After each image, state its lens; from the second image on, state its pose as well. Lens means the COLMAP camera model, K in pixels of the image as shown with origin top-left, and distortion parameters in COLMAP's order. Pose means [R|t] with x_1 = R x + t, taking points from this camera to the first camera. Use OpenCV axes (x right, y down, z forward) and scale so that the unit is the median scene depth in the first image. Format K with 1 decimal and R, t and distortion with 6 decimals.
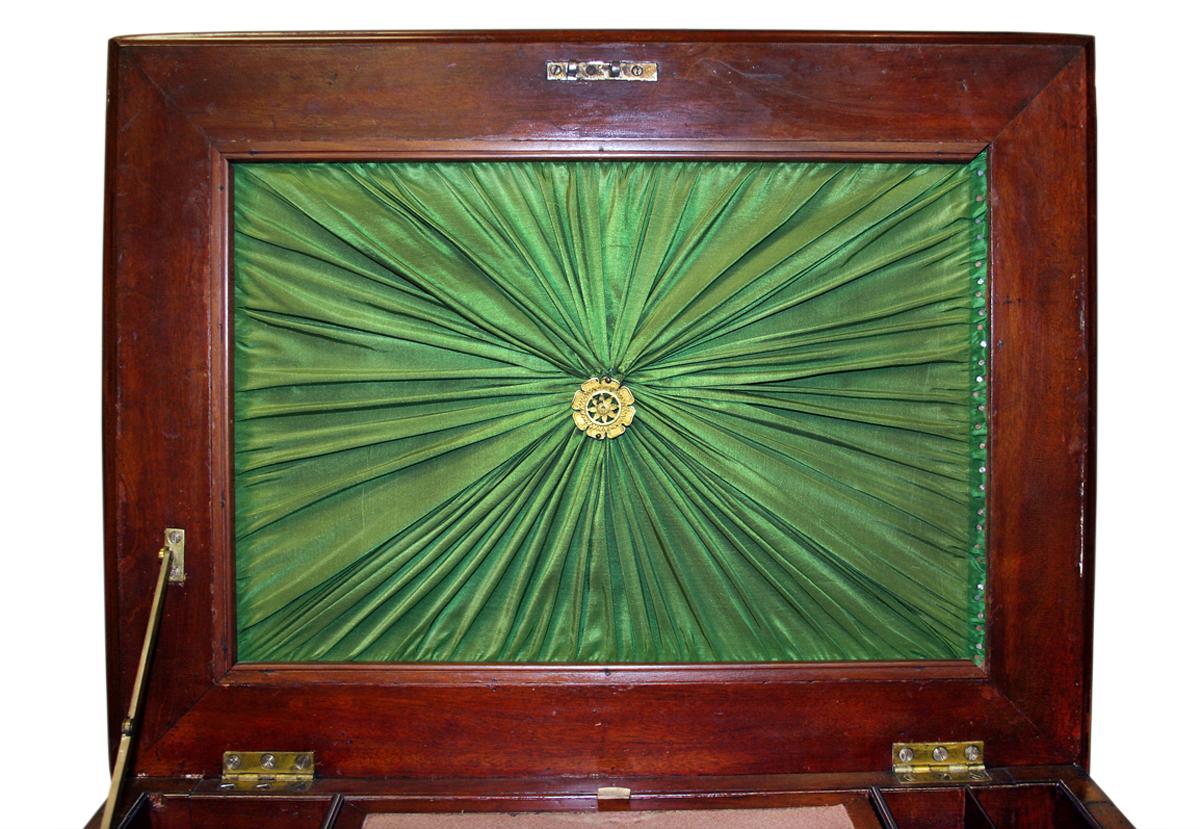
lens RADIAL K [[1260.3, 0, 600.0], [0, 1260.3, 414.5], [0, 0, 1]] dist [0.000458, -0.000062]
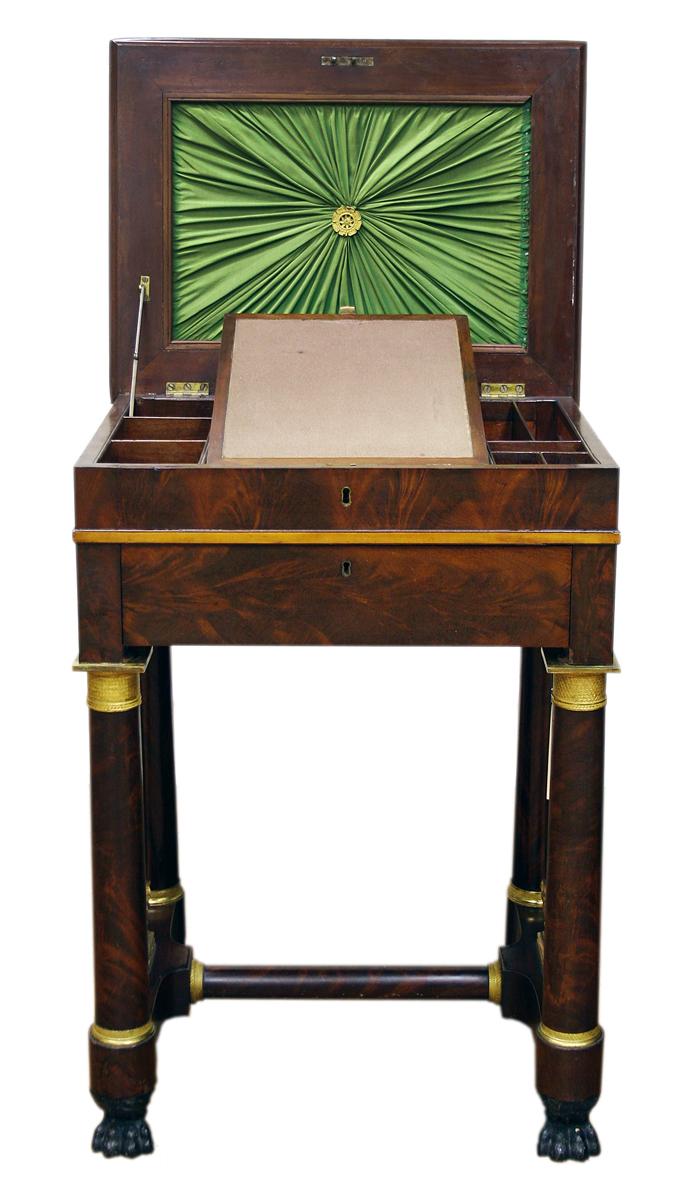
lens RADIAL K [[2160.6, 0, 347.0], [0, 2160.6, 600.0], [0, 0, 1]] dist [-0.083867, 0.067770]
pose [[0.999927, 0.009779, 0.007143, -0.016191], [-0.010778, 0.987582, 0.156737, 0.055071], [-0.005522, -0.156803, 0.987614, -2.662813]]
